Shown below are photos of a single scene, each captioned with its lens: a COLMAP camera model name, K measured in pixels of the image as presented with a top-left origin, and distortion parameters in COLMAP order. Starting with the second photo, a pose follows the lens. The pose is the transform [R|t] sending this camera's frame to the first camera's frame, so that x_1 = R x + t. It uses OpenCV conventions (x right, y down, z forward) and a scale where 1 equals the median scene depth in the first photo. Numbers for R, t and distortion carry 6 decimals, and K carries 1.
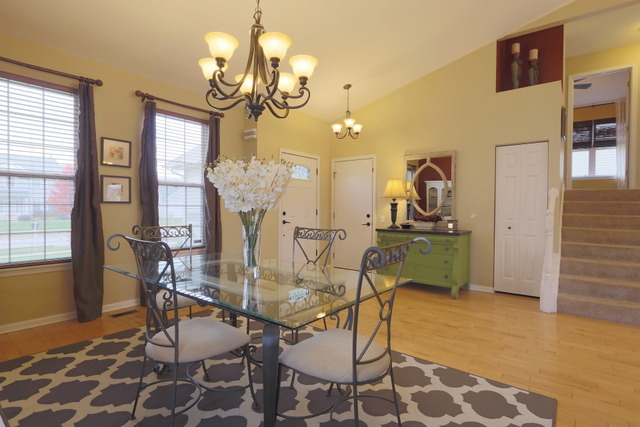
lens RADIAL K [[310.2, 0, 320.3], [0, 310.2, 219.3], [0, 0, 1]] dist [-0.035459, 0.000326]
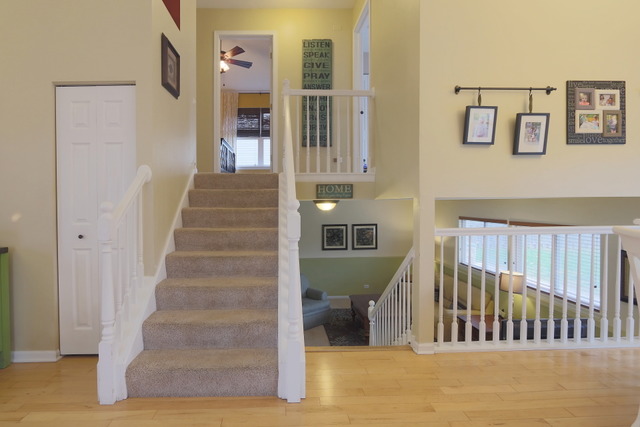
lens RADIAL K [[327.4, 0, 312.4], [0, 327.4, 210.5], [0, 0, 1]] dist [-0.019437, 0.001107]
pose [[0.693898, -0.031351, 0.719390, 0.484556], [0.036826, 0.999289, 0.008029, -0.007429], [-0.719131, 0.020921, 0.694560, 0.295958]]
